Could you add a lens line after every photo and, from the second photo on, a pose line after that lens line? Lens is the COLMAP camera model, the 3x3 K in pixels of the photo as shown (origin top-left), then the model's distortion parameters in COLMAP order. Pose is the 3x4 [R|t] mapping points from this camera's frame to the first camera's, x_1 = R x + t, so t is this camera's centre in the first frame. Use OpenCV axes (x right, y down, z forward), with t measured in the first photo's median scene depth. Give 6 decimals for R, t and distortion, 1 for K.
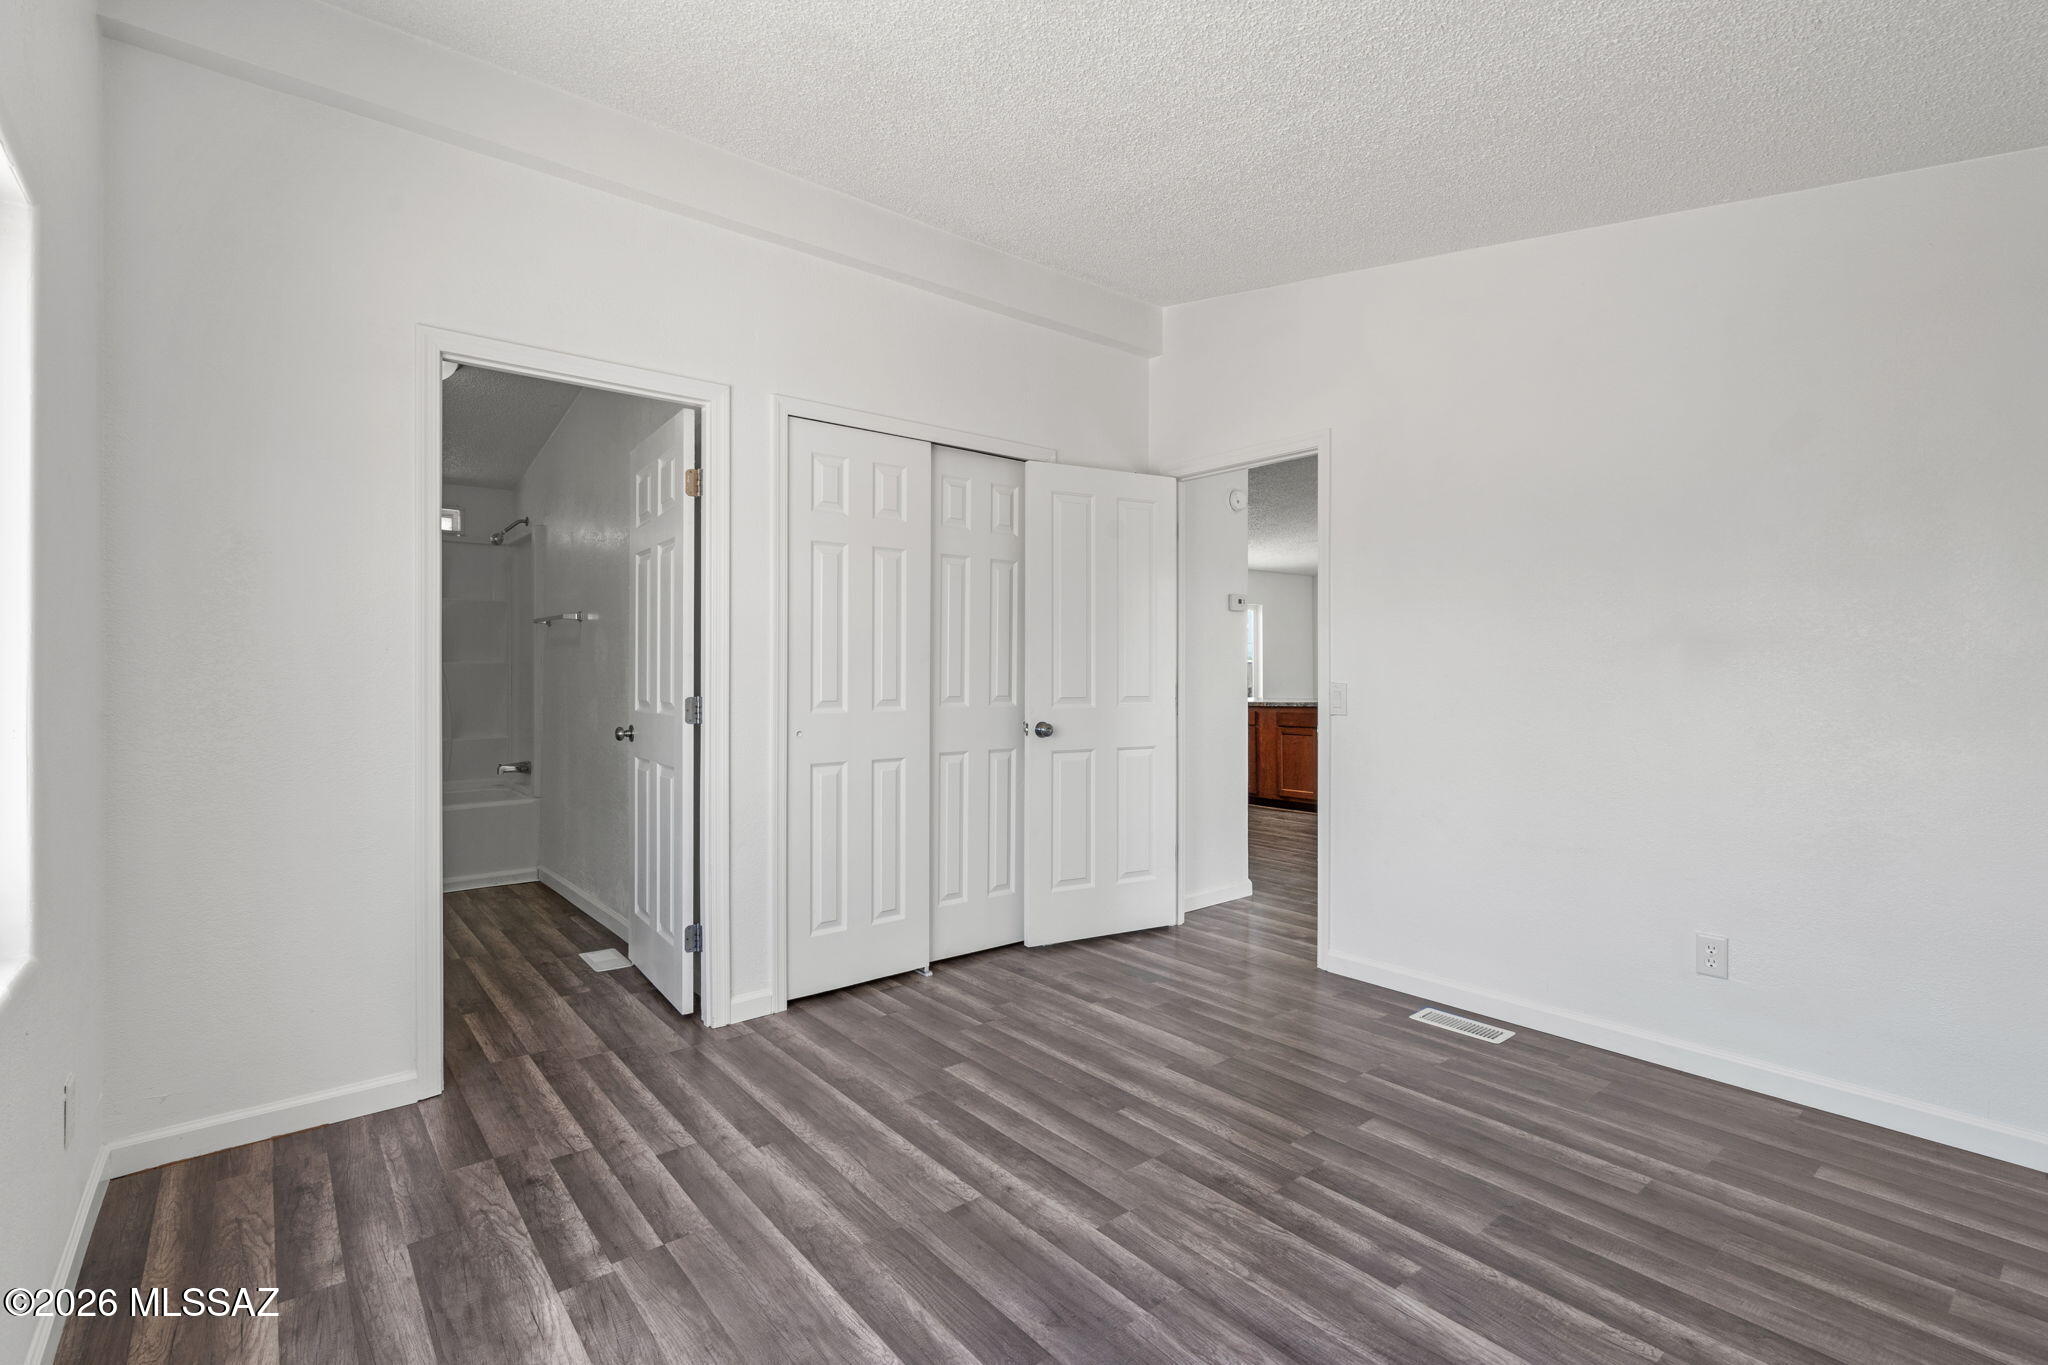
lens RADIAL K [[932.4, 0, 1023.4], [0, 932.4, 677.6], [0, 0, 1]] dist [-0.001731, 0.003378]
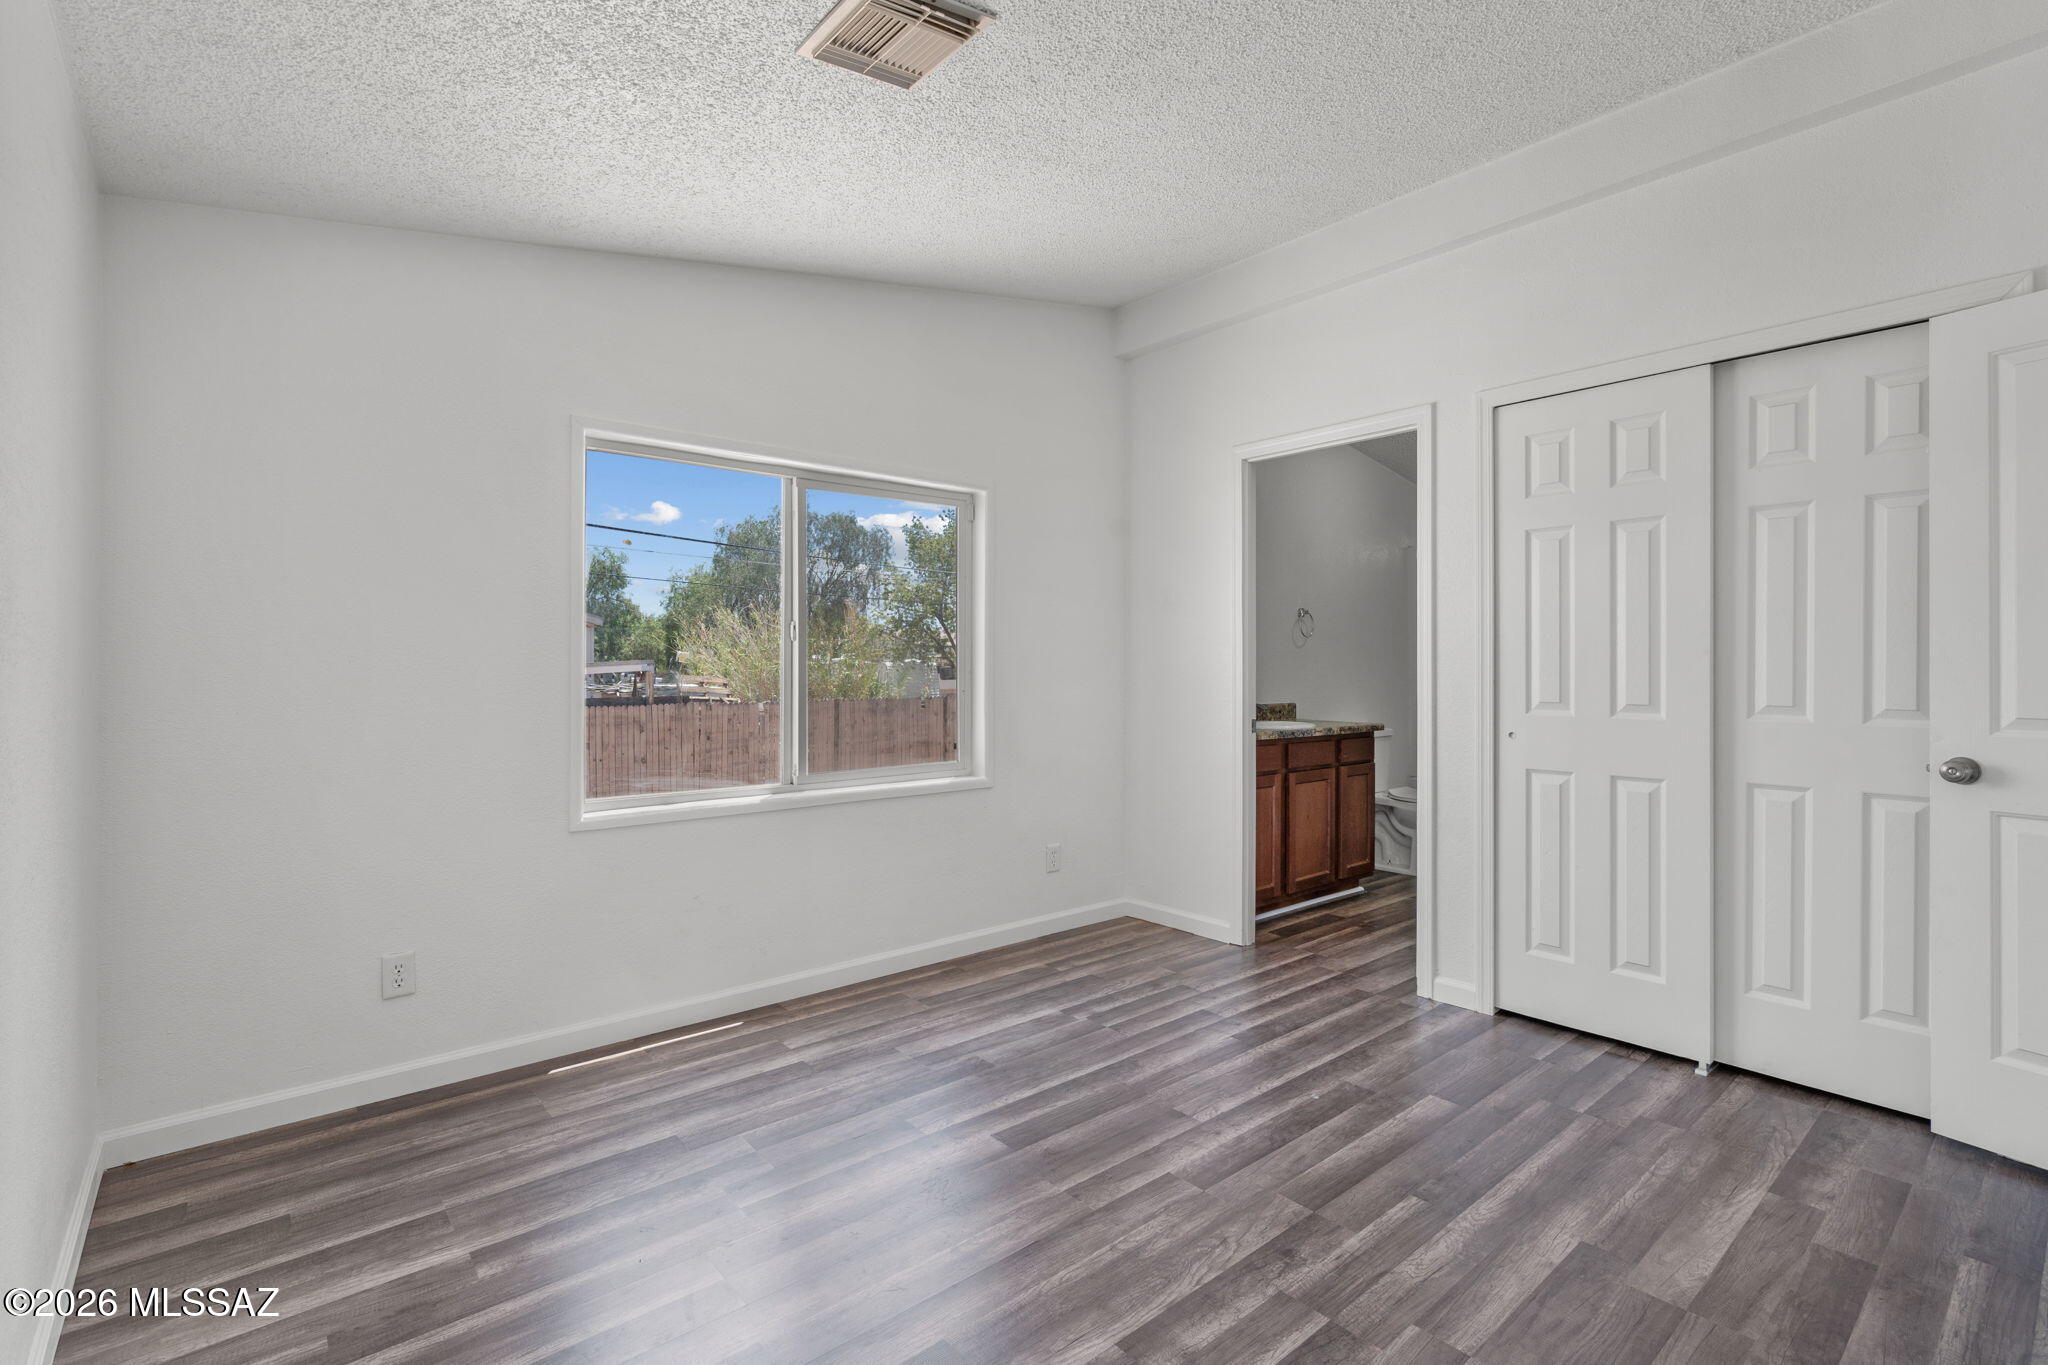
lens RADIAL K [[932.4, 0, 1023.7], [0, 932.4, 673.7], [0, 0, 1]] dist [-0.001731, 0.003378]
pose [[0.016532, 0.003499, -0.999857, 0.921924], [-0.008646, 0.999957, 0.003356, -0.002721], [0.999826, 0.008589, 0.016562, 0.627714]]
